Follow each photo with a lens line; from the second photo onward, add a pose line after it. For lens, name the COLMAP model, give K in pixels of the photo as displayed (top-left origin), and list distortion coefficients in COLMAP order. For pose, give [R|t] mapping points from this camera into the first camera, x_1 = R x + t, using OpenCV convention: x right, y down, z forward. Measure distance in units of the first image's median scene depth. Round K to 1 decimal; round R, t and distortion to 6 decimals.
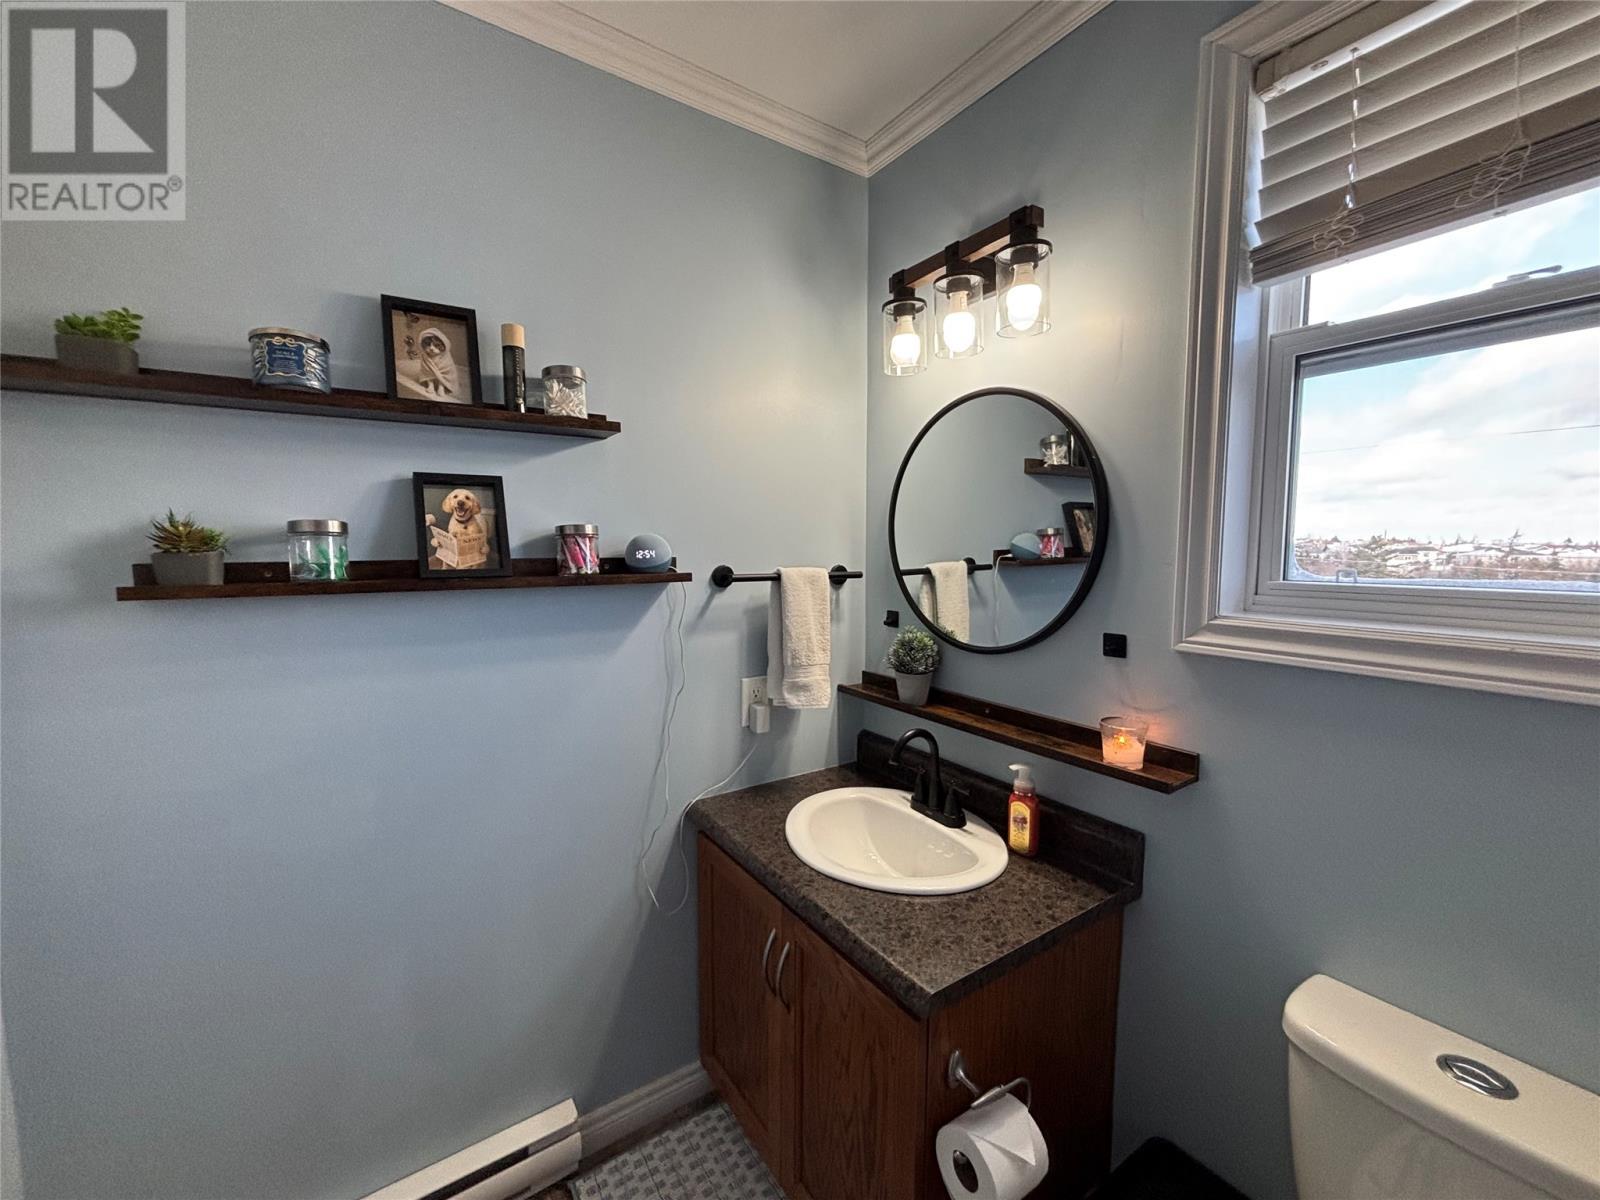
lens RADIAL K [[641.5, 0, 799.0], [0, 641.5, 594.9], [0, 0, 1]] dist [-0.000590, 0.000161]
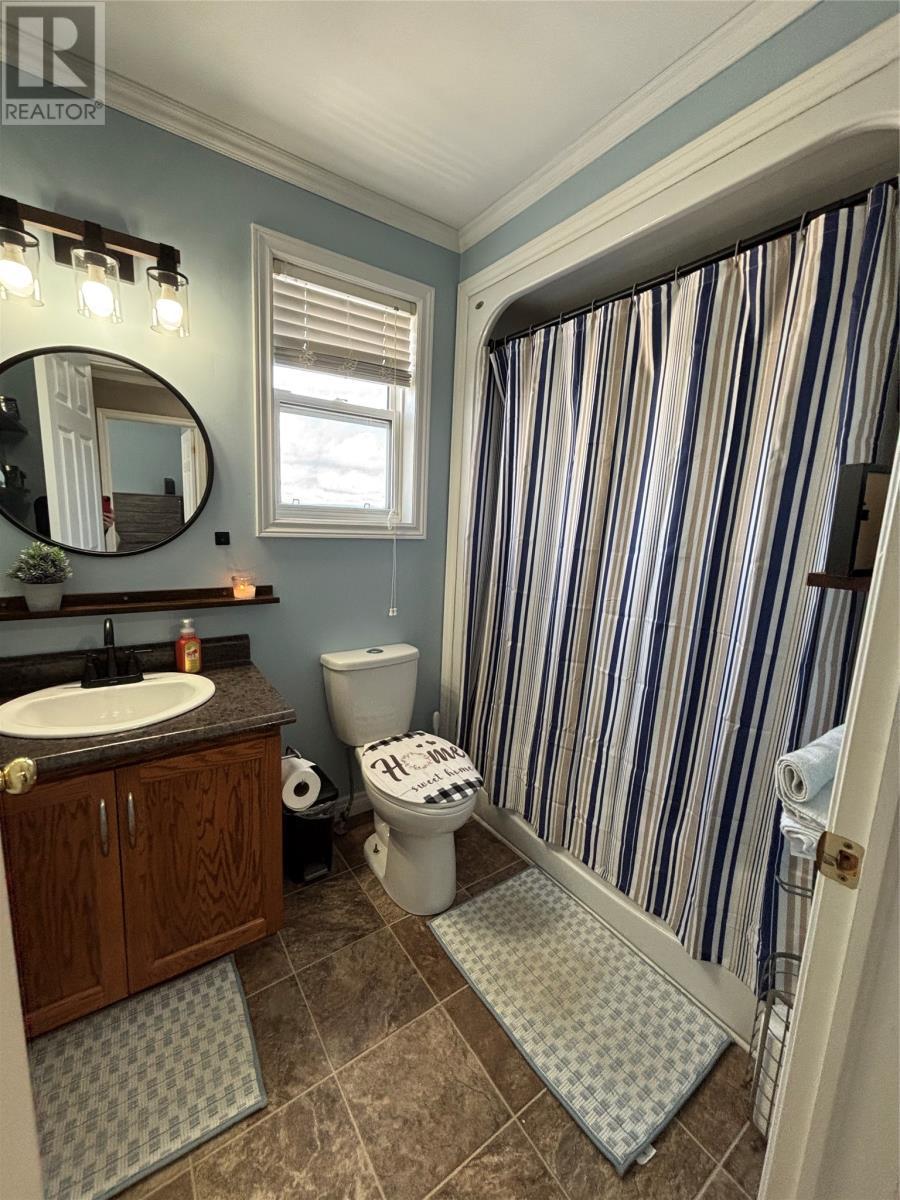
lens RADIAL K [[481.1, 0, 450.0], [0, 481.1, 600.0], [0, 0, 1]] dist [-0.000590, 0.000161]
pose [[-0.015901, -0.160690, 0.986877, -0.887239], [0.040971, 0.986068, 0.161218, 0.058732], [-0.999034, 0.042997, -0.009095, 0.390861]]
